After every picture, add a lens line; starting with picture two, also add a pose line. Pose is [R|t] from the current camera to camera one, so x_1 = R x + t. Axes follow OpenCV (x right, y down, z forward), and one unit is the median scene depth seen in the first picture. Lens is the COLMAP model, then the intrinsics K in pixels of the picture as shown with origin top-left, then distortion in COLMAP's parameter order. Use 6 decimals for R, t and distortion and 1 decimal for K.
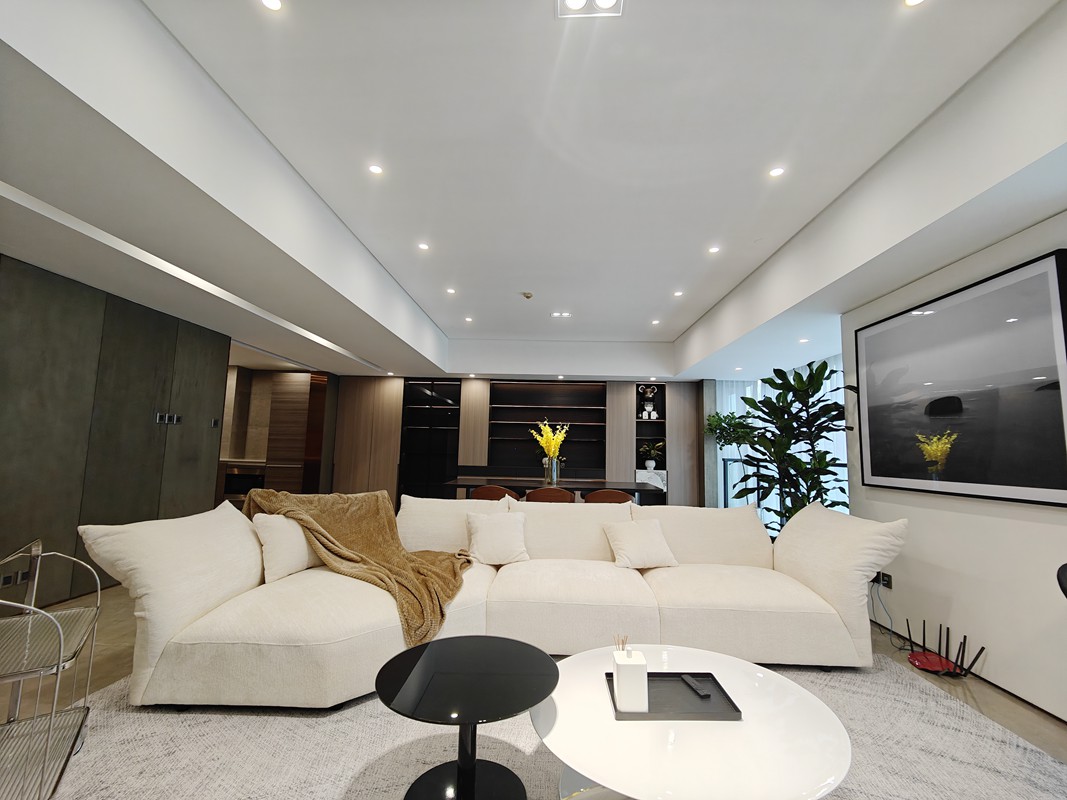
lens RADIAL K [[468.5, 0, 541.1], [0, 468.5, 402.3], [0, 0, 1]] dist [0.001464, 0.000077]
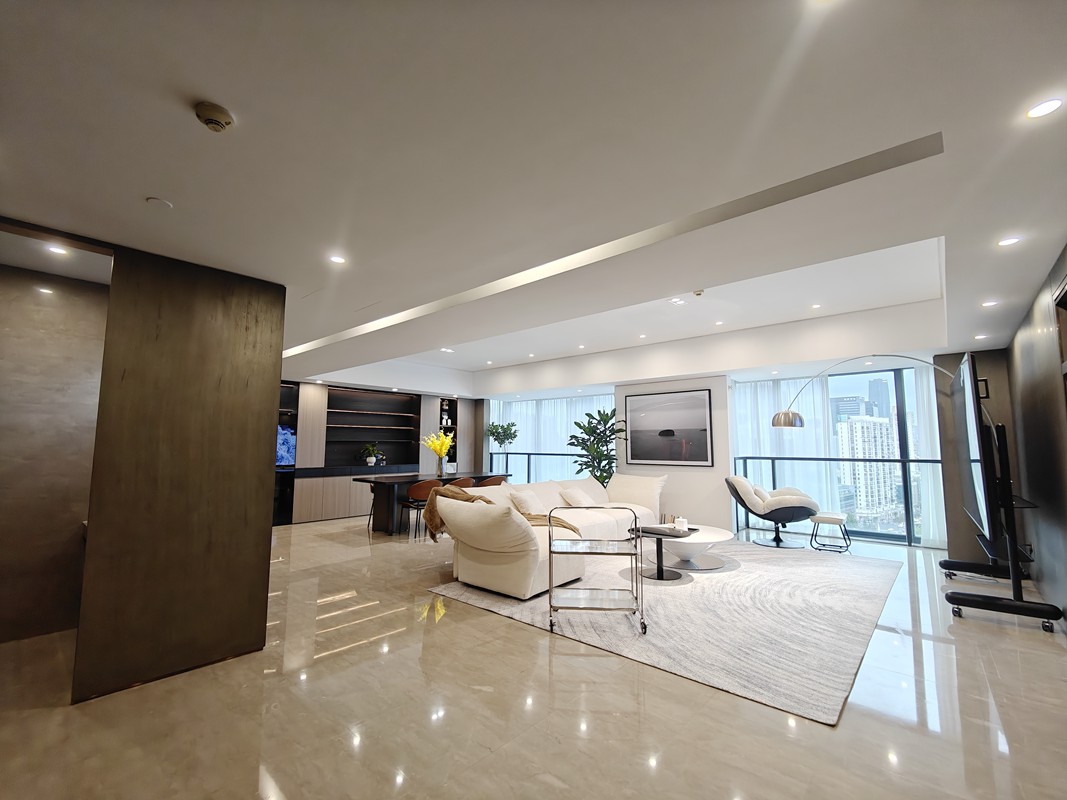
lens RADIAL K [[468.5, 0, 541.1], [0, 468.5, 402.3], [0, 0, 1]] dist [0.001464, 0.000077]
pose [[0.624860, 0.052438, 0.778974, -0.669081], [-0.069668, 0.997507, -0.011264, -0.034145], [-0.777623, -0.047232, 0.626955, -0.050336]]
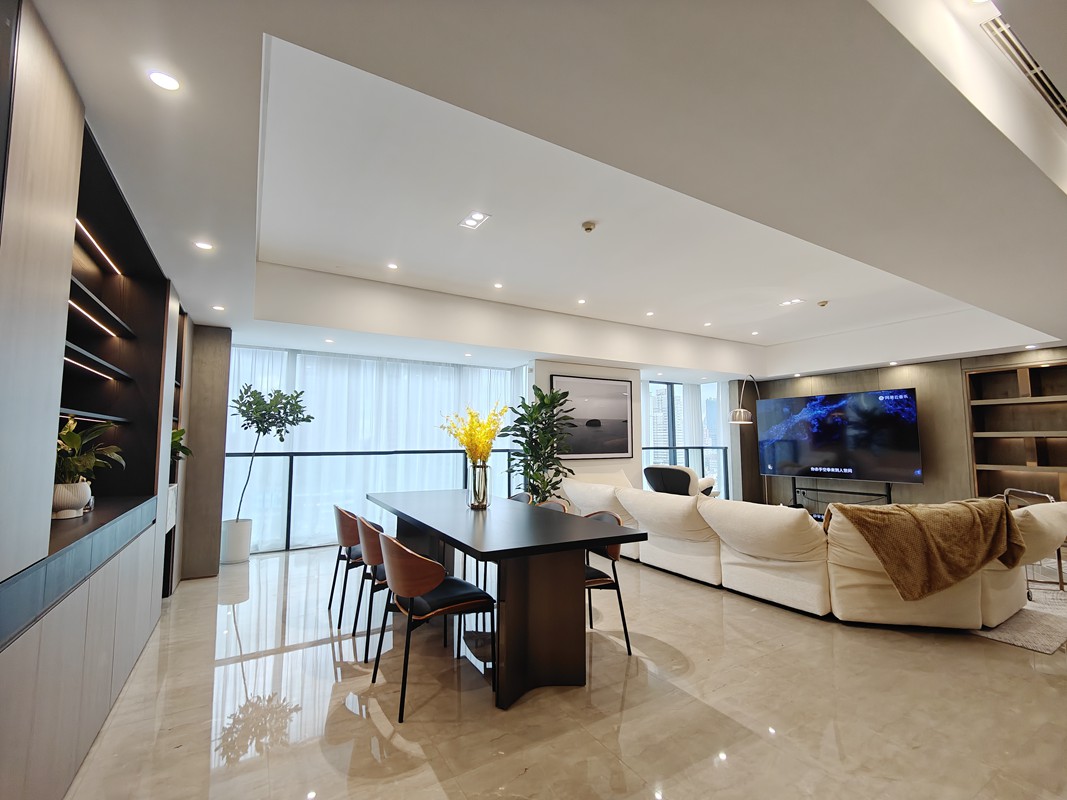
lens RADIAL K [[468.5, 0, 541.1], [0, 468.5, 402.3], [0, 0, 1]] dist [0.001464, 0.000077]
pose [[-0.545419, 0.048576, 0.836755, -0.404100], [-0.098059, 0.987765, -0.121261, 0.087555], [-0.832407, -0.148190, -0.533983, 0.987495]]
